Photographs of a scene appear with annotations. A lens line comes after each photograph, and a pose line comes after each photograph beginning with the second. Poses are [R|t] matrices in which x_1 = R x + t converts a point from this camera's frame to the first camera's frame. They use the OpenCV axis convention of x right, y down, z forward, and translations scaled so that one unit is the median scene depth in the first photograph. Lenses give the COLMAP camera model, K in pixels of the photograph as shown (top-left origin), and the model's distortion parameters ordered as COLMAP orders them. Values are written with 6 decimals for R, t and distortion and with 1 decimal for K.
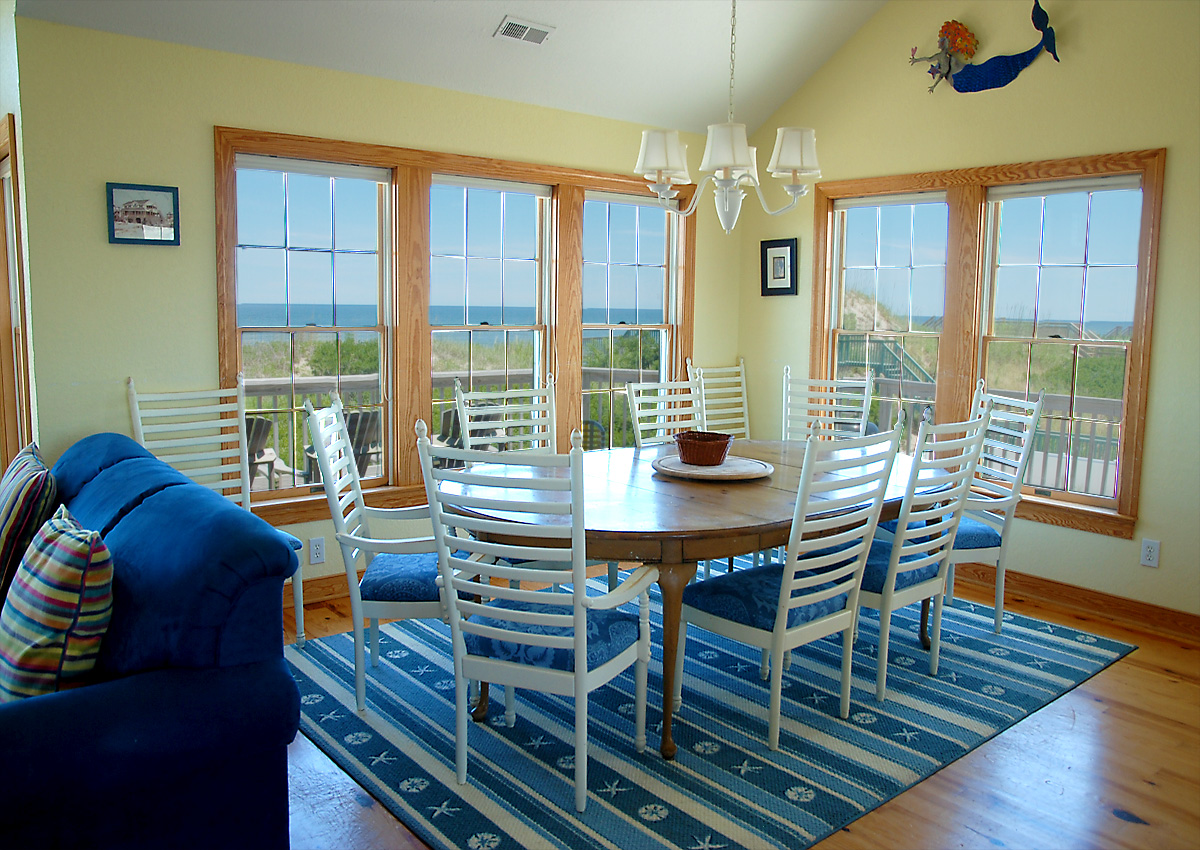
lens RADIAL K [[934.7, 0, 600.0], [0, 934.7, 425.0], [0, 0, 1]] dist [-0.050379, 0.002903]
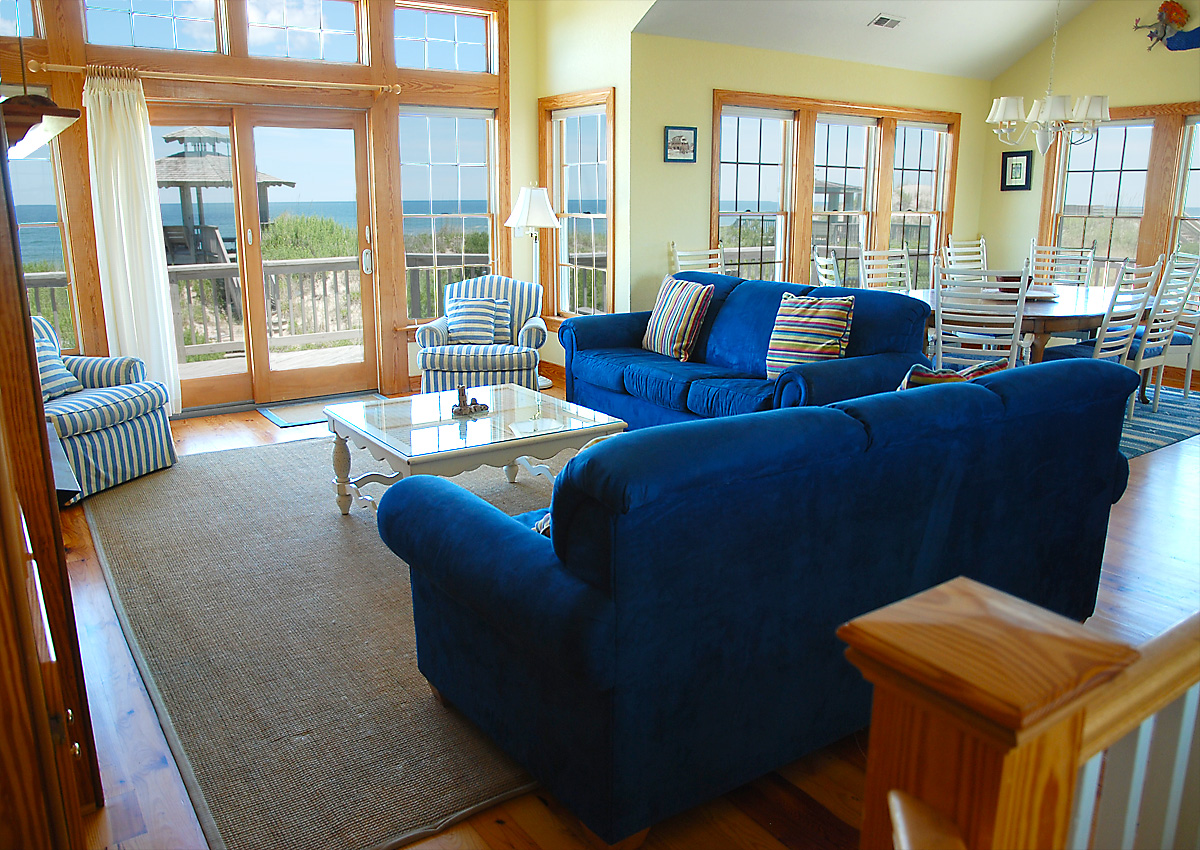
lens RADIAL K [[892.1, 0, 600.8], [0, 892.1, 400.8], [0, 0, 1]] dist [-0.045999, 0.052804]
pose [[0.997046, 0.007634, -0.076425, -0.419347], [-0.000312, 0.995442, 0.095370, 0.068802], [0.076805, -0.095065, 0.992504, -0.551335]]
